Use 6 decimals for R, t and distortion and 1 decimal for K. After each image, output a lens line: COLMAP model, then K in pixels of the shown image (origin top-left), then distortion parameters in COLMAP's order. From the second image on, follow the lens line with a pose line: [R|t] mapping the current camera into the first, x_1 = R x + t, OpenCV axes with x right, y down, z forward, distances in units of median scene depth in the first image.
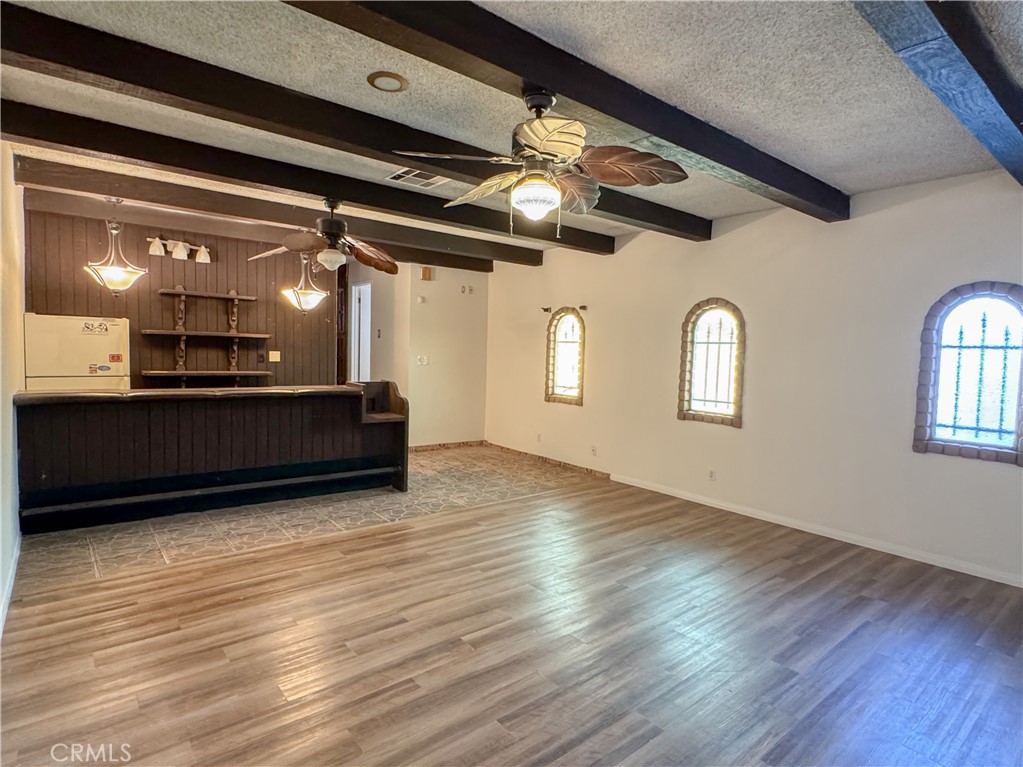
lens RADIAL K [[546.7, 0, 516.0], [0, 546.7, 382.5], [0, 0, 1]] dist [-0.002561, 0.000267]
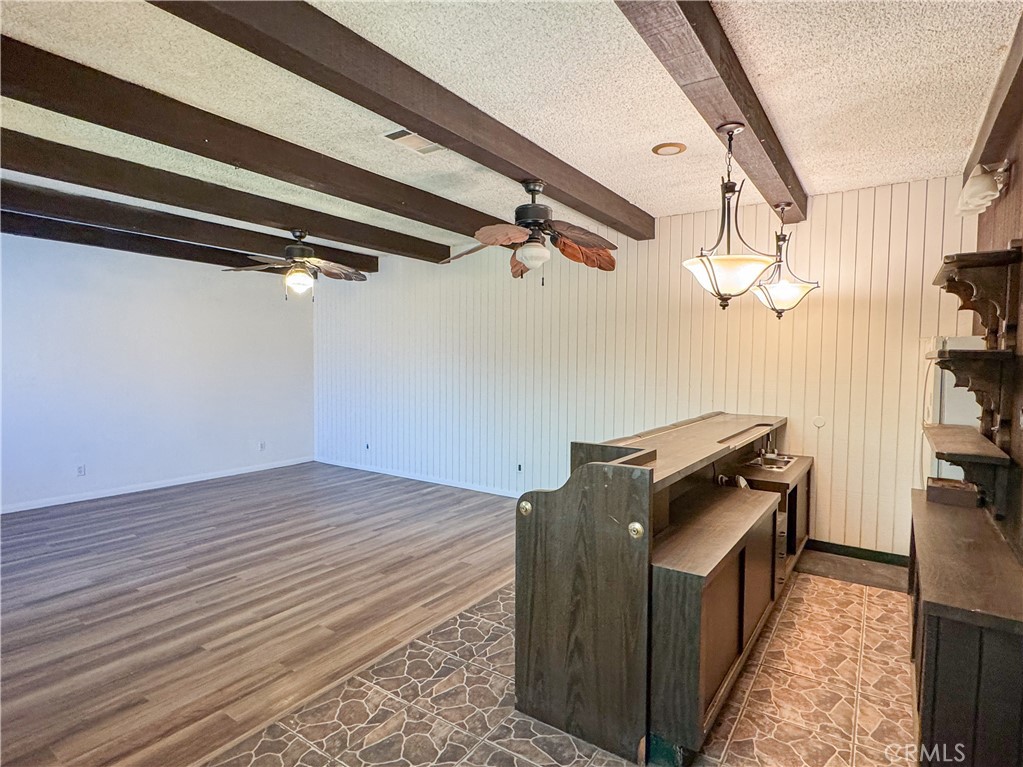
lens RADIAL K [[546.7, 0, 508.0], [0, 546.7, 385.5], [0, 0, 1]] dist [-0.002561, 0.000267]
pose [[-0.962129, -0.023855, -0.271551, -0.080459], [-0.052150, 0.993872, 0.097464, -0.100997], [0.267561, 0.107934, -0.957476, 1.527057]]
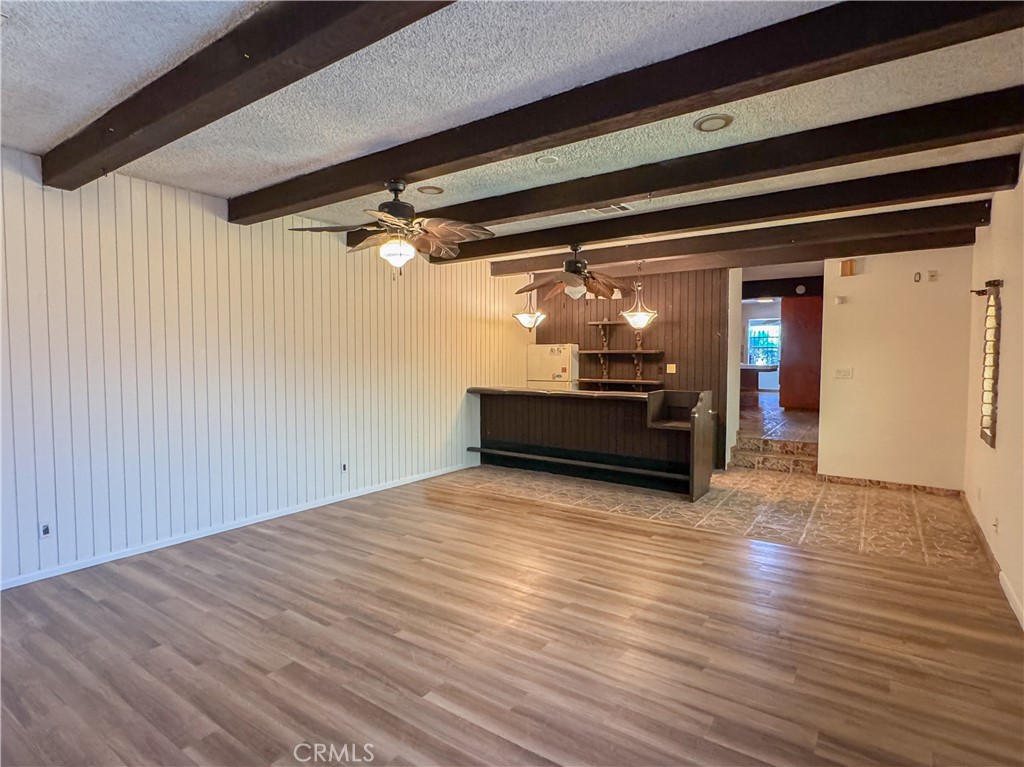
lens RADIAL K [[547.2, 0, 510.5], [0, 547.2, 383.5], [0, 0, 1]] dist [-0.002561, 0.000267]
pose [[0.271707, 0.018222, -0.962207, 0.735803], [-0.049656, 0.998754, 0.004893, -0.005799], [0.961098, 0.046450, 0.272274, 0.441808]]
